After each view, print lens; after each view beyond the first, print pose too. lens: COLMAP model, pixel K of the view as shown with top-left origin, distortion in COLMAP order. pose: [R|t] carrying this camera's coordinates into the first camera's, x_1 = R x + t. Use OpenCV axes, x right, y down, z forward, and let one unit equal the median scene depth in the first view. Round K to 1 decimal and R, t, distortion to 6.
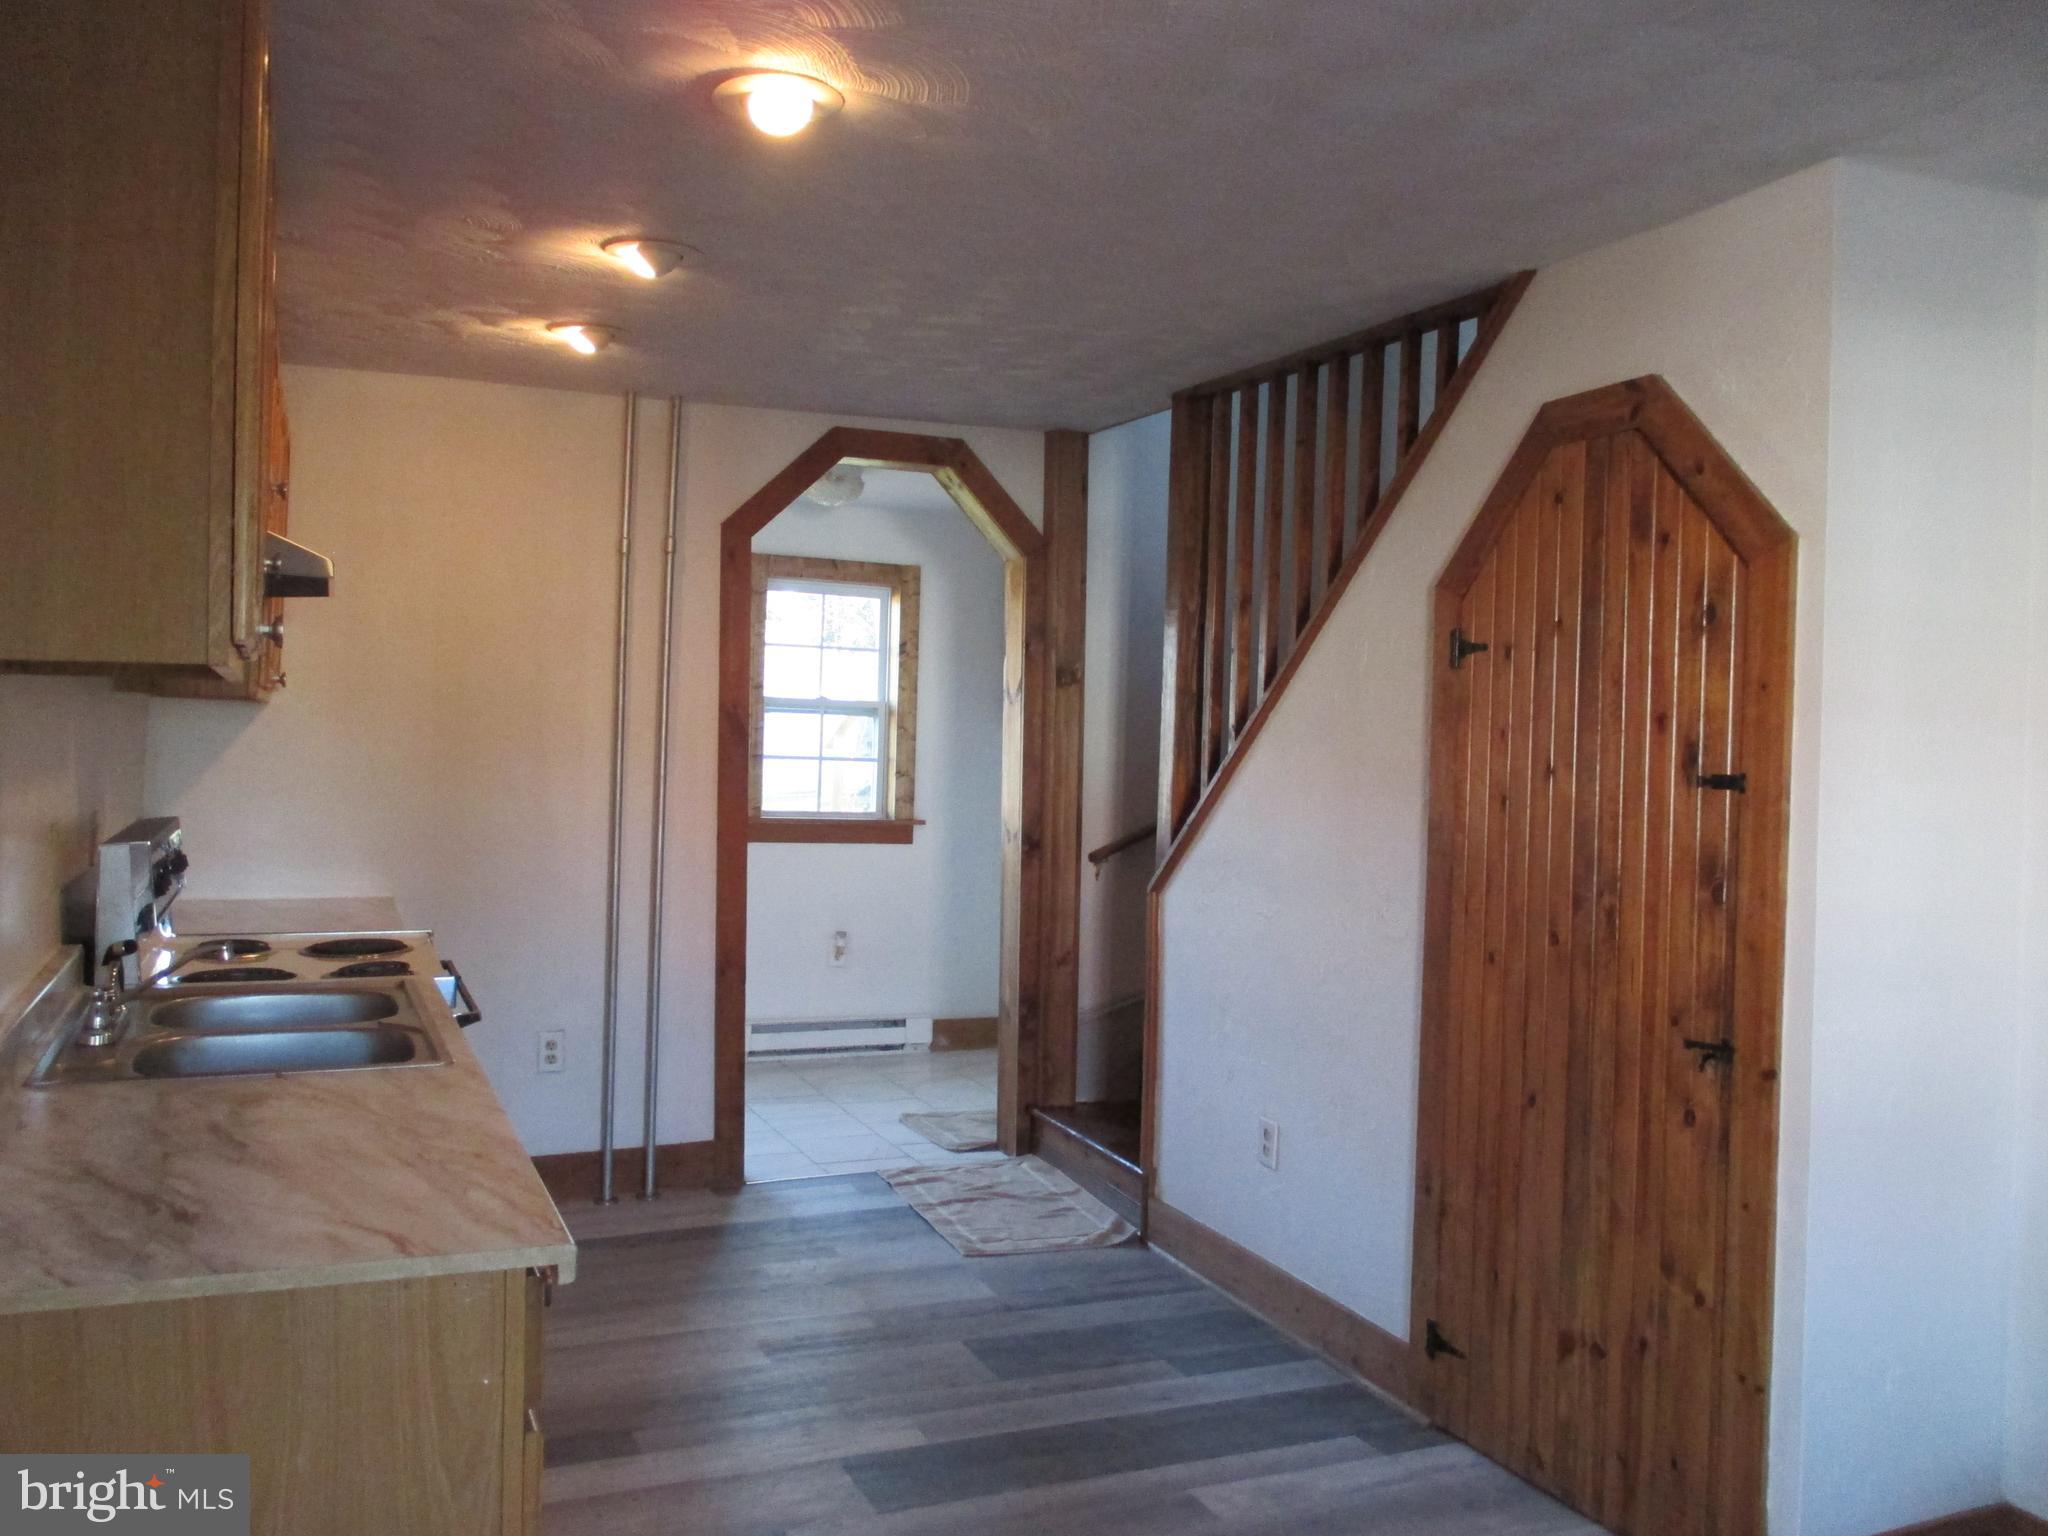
lens RADIAL K [[1759.3, 0, 1037.3], [0, 1759.3, 759.7], [0, 0, 1]] dist [-0.017057, 0.015099]
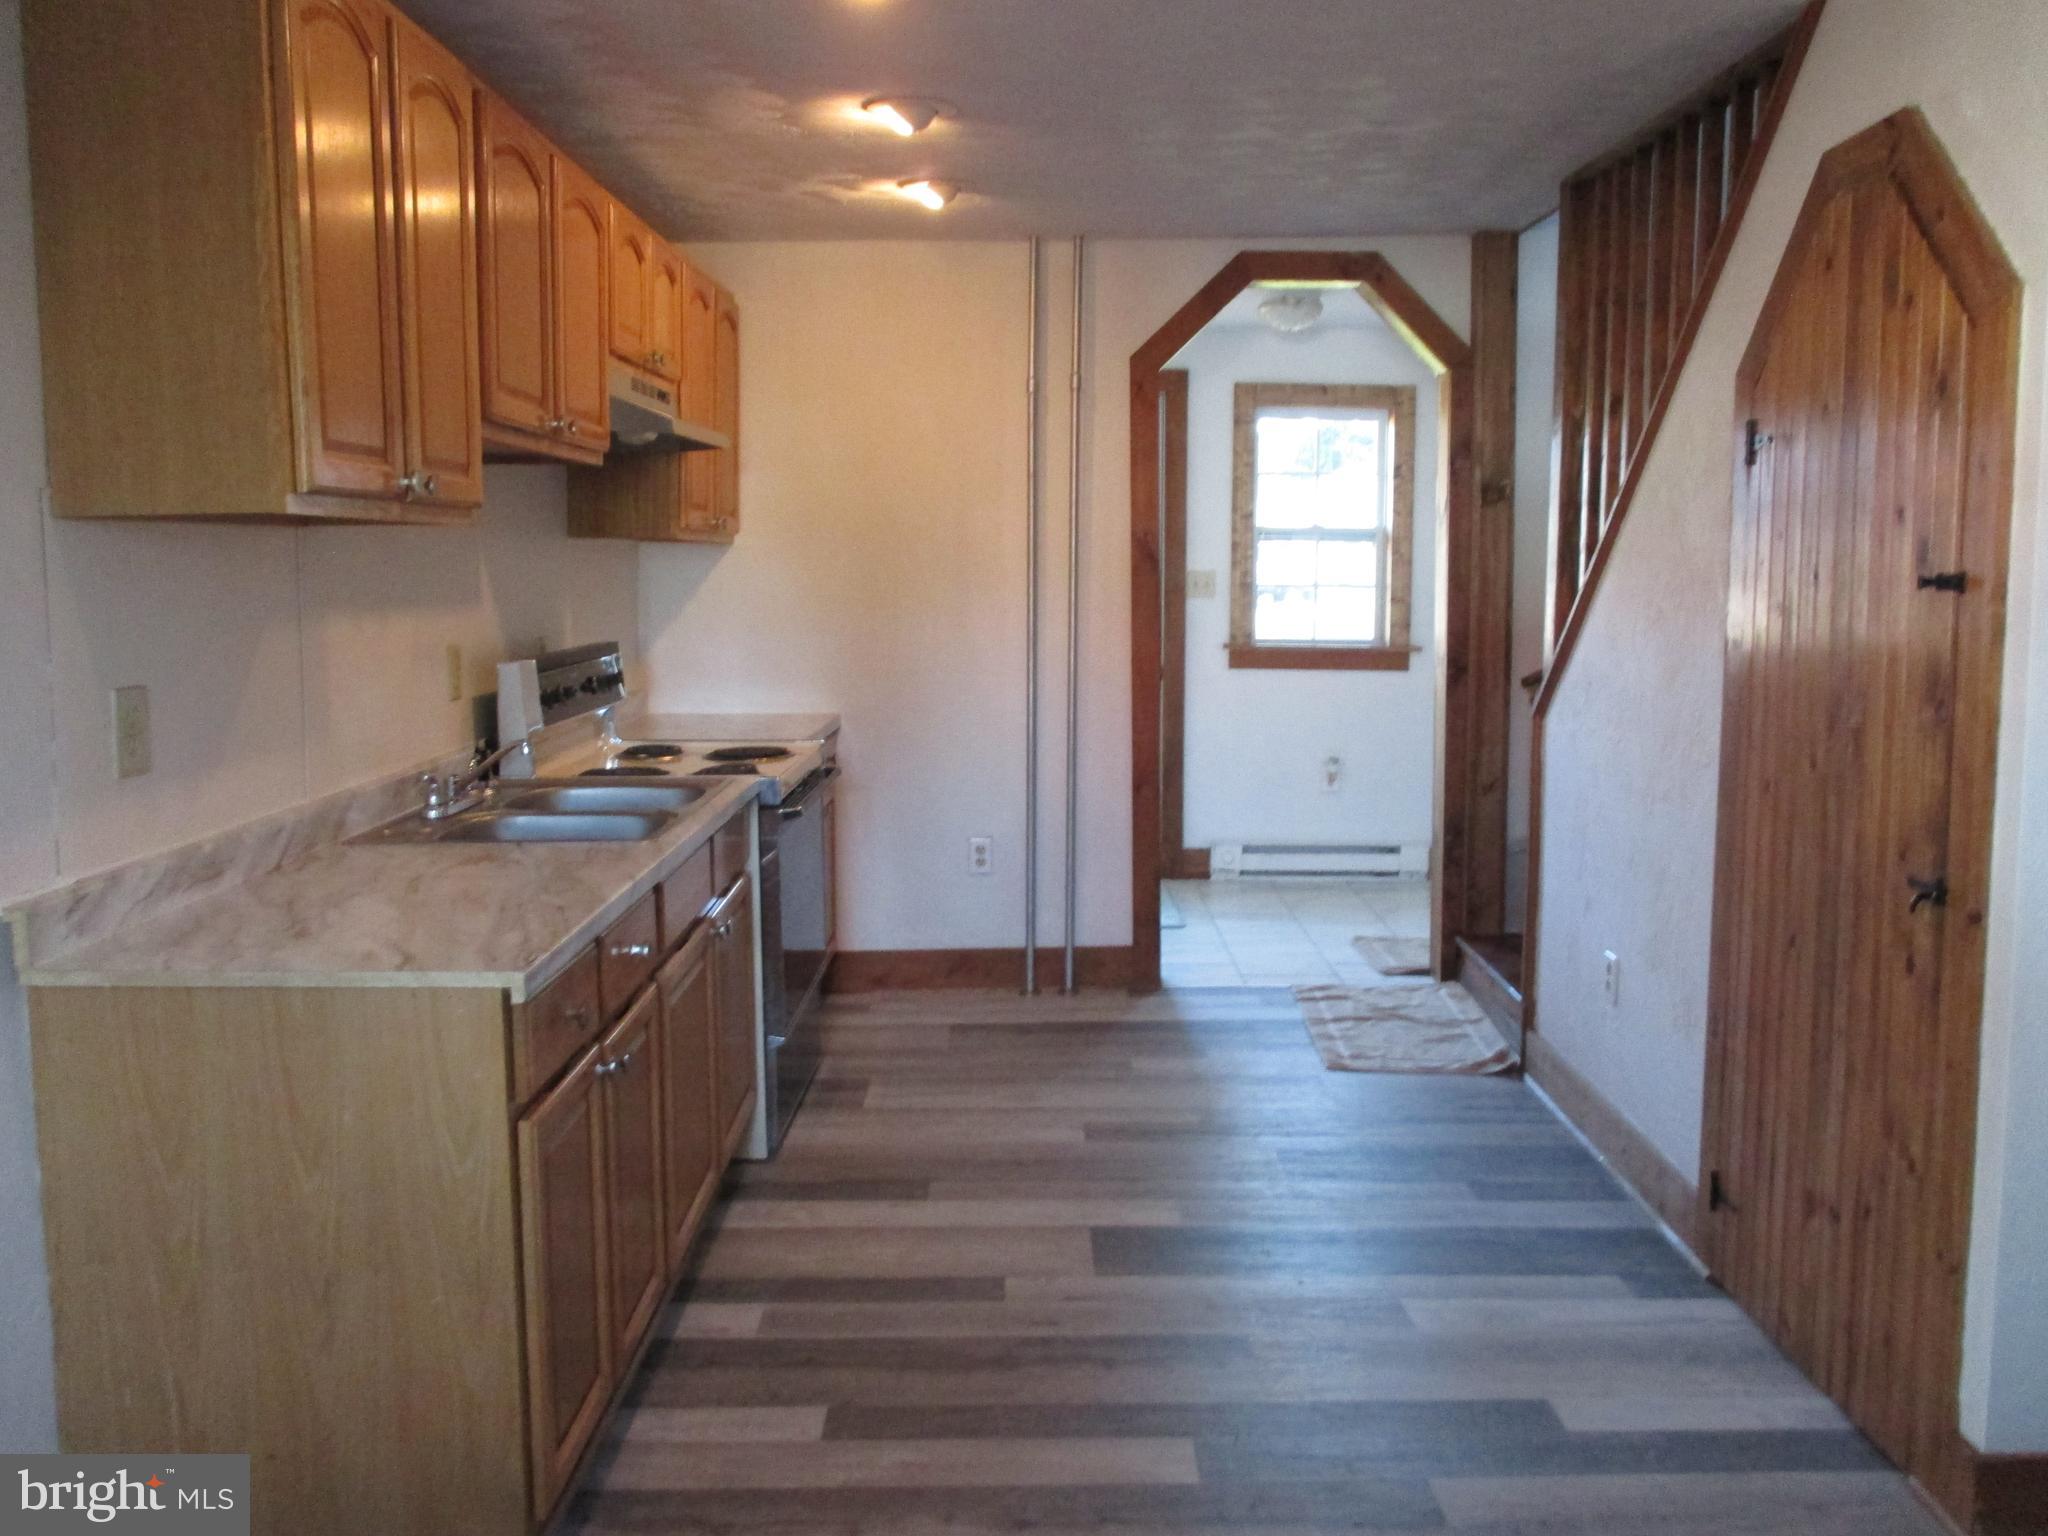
lens RADIAL K [[1759.3, 0, 1026.1], [0, 1759.3, 759.5], [0, 0, 1]] dist [-0.017057, 0.015099]
pose [[0.912897, 0.019795, -0.407711, 0.200301], [0.017834, 0.995935, 0.088286, 0.009228], [0.407801, -0.087867, 0.908833, 0.014238]]
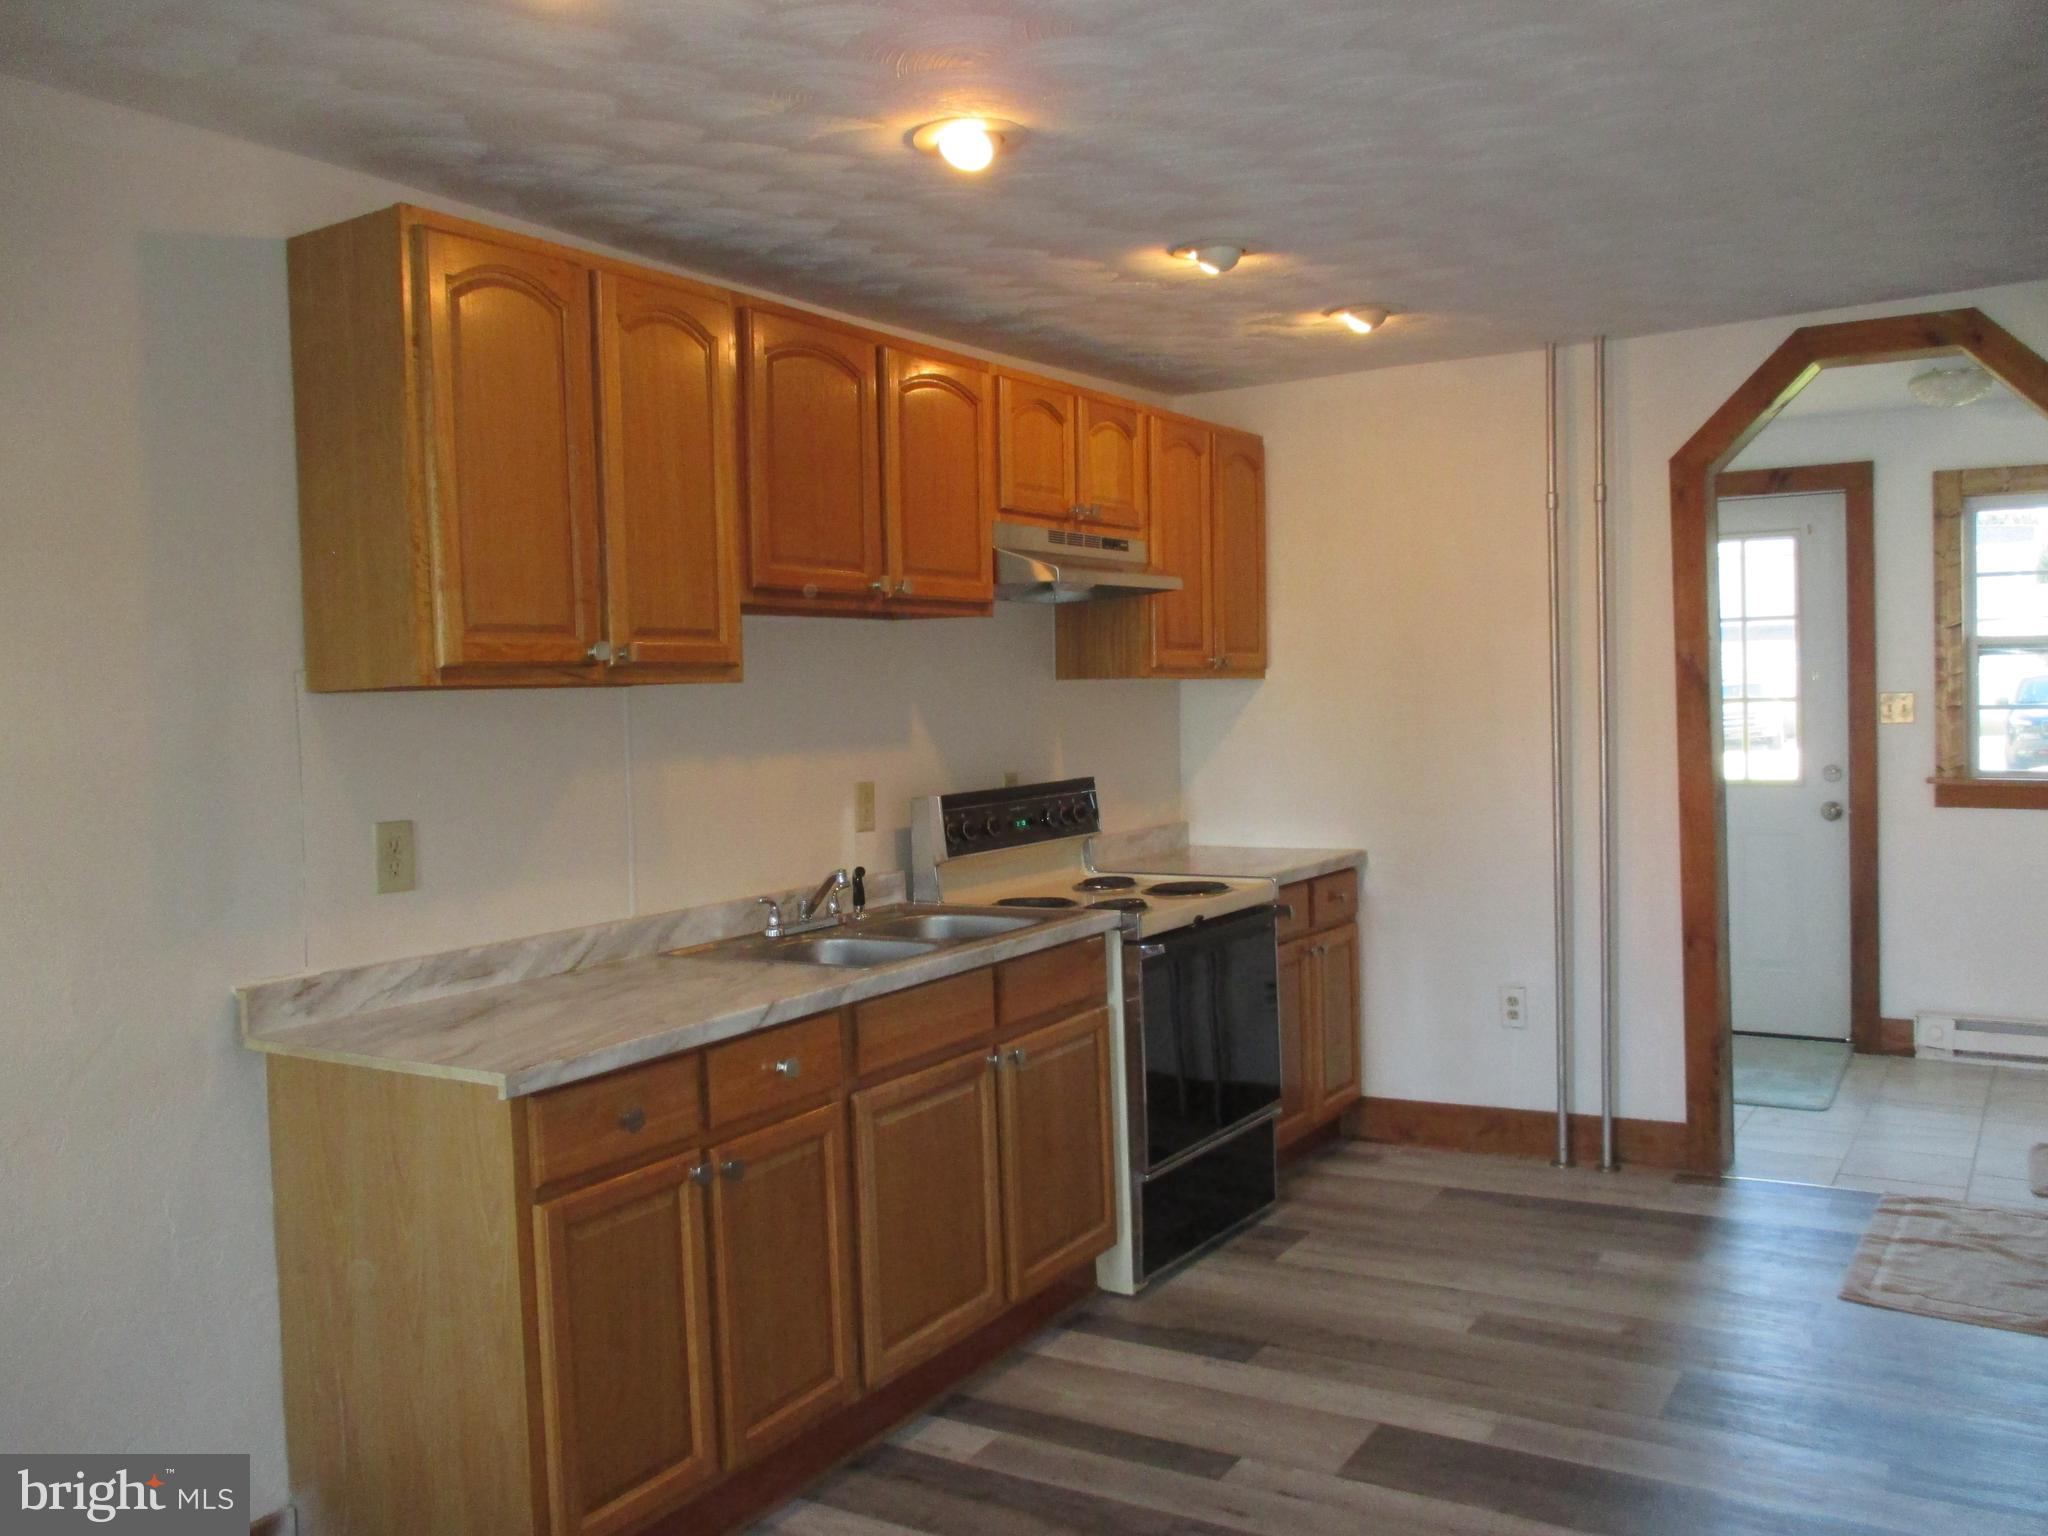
lens RADIAL K [[1759.3, 0, 1012.1], [0, 1759.3, 766.3], [0, 0, 1]] dist [-0.017057, 0.015099]
pose [[0.553710, -0.007104, -0.832679, 0.416156], [0.027501, 0.999574, 0.009759, 0.008362], [0.832256, -0.028304, 0.553669, 0.201348]]
